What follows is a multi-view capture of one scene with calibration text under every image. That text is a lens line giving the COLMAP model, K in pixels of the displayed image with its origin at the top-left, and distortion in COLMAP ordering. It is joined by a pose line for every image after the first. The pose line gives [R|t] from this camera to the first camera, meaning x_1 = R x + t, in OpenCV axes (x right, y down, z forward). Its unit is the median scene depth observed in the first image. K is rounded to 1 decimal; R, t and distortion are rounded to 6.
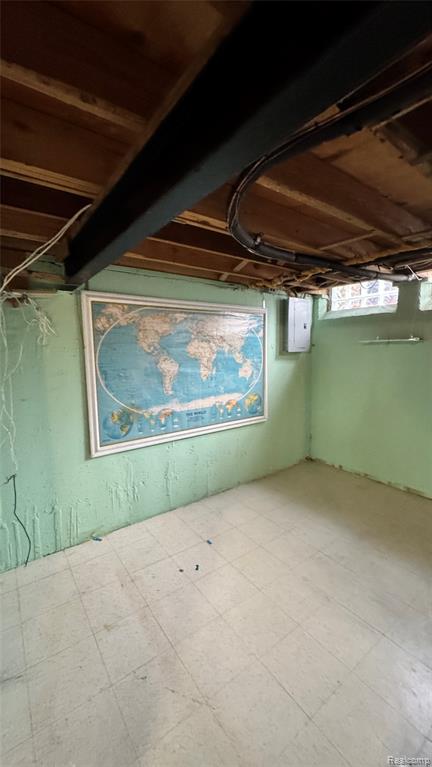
lens RADIAL K [[303.6, 0, 216.4], [0, 303.6, 383.0], [0, 0, 1]] dist [-0.001049, -0.000065]
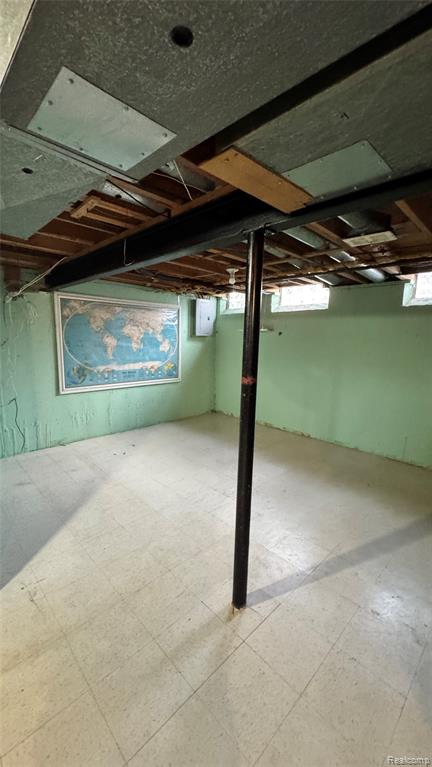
lens RADIAL K [[303.6, 0, 215.0], [0, 303.6, 382.4], [0, 0, 1]] dist [-0.001049, -0.000065]
pose [[0.990299, 0.014730, 0.138173, 0.156030], [-0.019708, 0.999202, 0.034731, 0.089317], [-0.137551, -0.037117, 0.989799, -0.600336]]
